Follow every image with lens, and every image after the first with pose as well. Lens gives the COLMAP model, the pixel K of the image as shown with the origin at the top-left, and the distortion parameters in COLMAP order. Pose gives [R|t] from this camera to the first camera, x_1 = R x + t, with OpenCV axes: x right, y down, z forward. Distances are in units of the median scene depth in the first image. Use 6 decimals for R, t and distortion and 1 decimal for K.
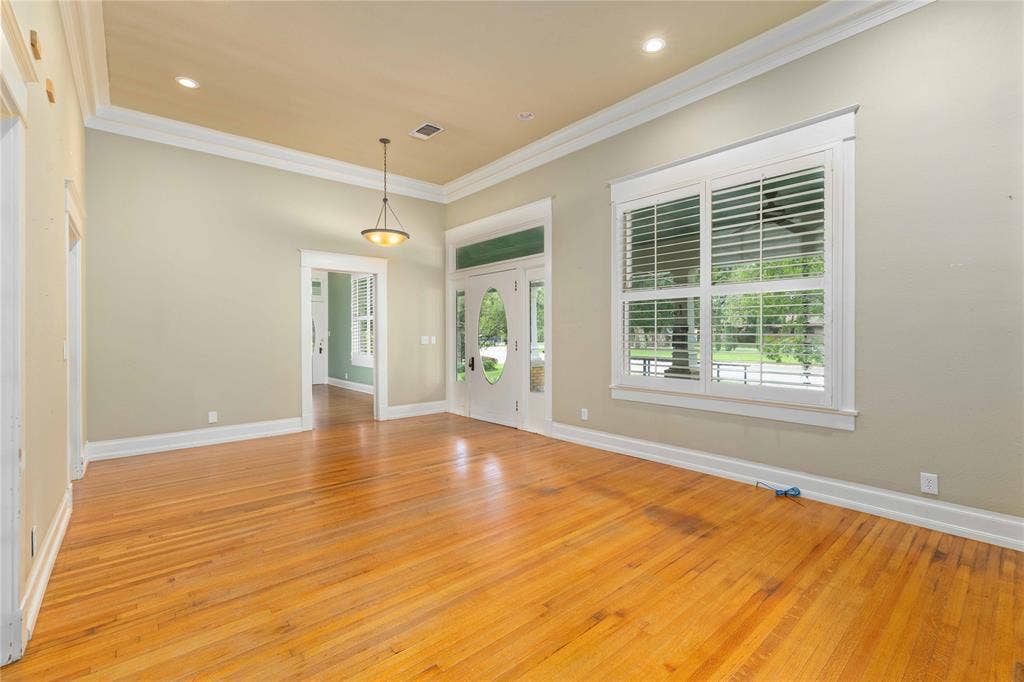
lens RADIAL K [[447.0, 0, 510.2], [0, 447.0, 340.8], [0, 0, 1]] dist [0.001813, 0.000132]
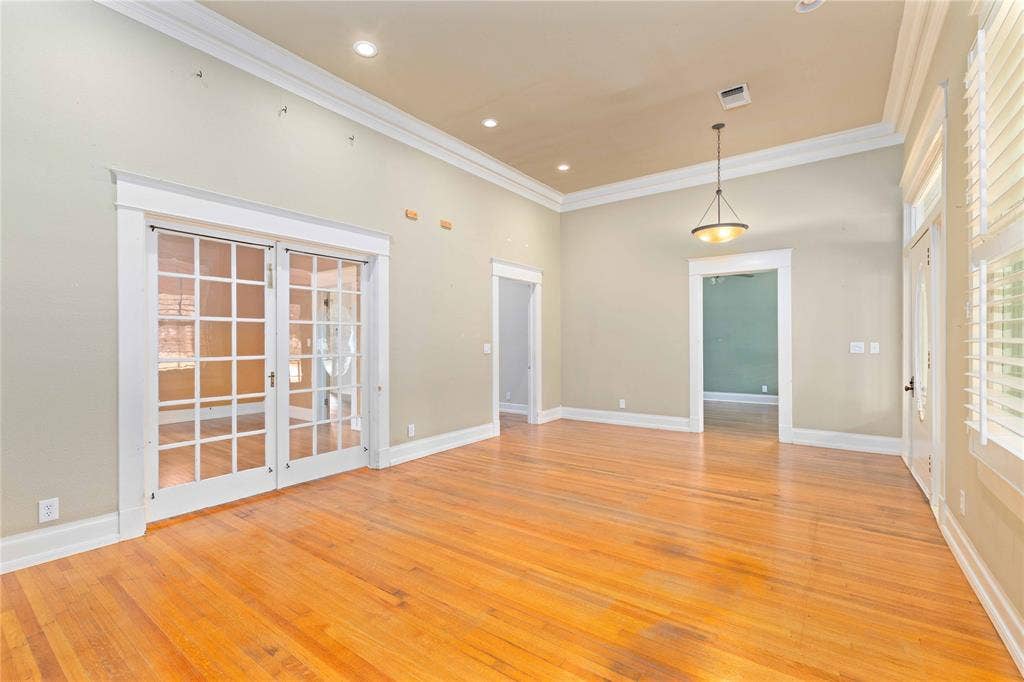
lens RADIAL K [[445.9, 0, 512.5], [0, 445.9, 352.6], [0, 0, 1]] dist [0.000502, 0.000092]
pose [[0.229255, 0.027824, -0.972969, 0.643606], [-0.010994, 0.999602, 0.025995, -0.010661], [0.973304, 0.004737, 0.229469, 0.489324]]
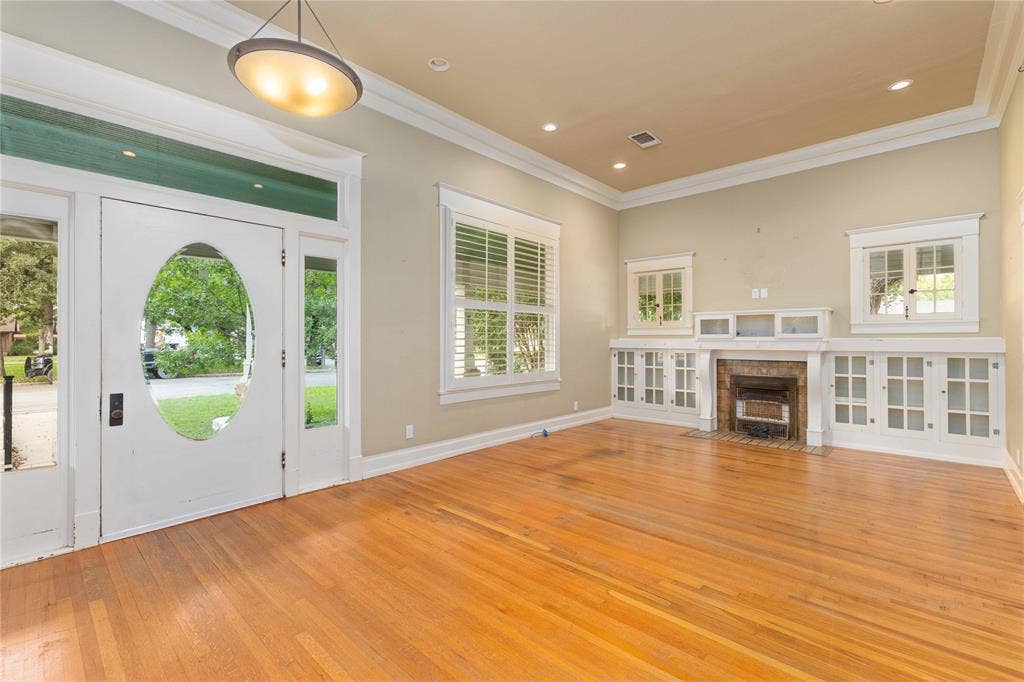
lens RADIAL K [[447.0, 0, 510.2], [0, 447.0, 340.8], [0, 0, 1]] dist [0.001813, 0.000132]
pose [[-0.111515, -0.000533, 0.993763, -0.872648], [0.013689, 0.999904, 0.002072, -0.012942], [-0.993669, 0.013835, -0.111497, 1.099174]]
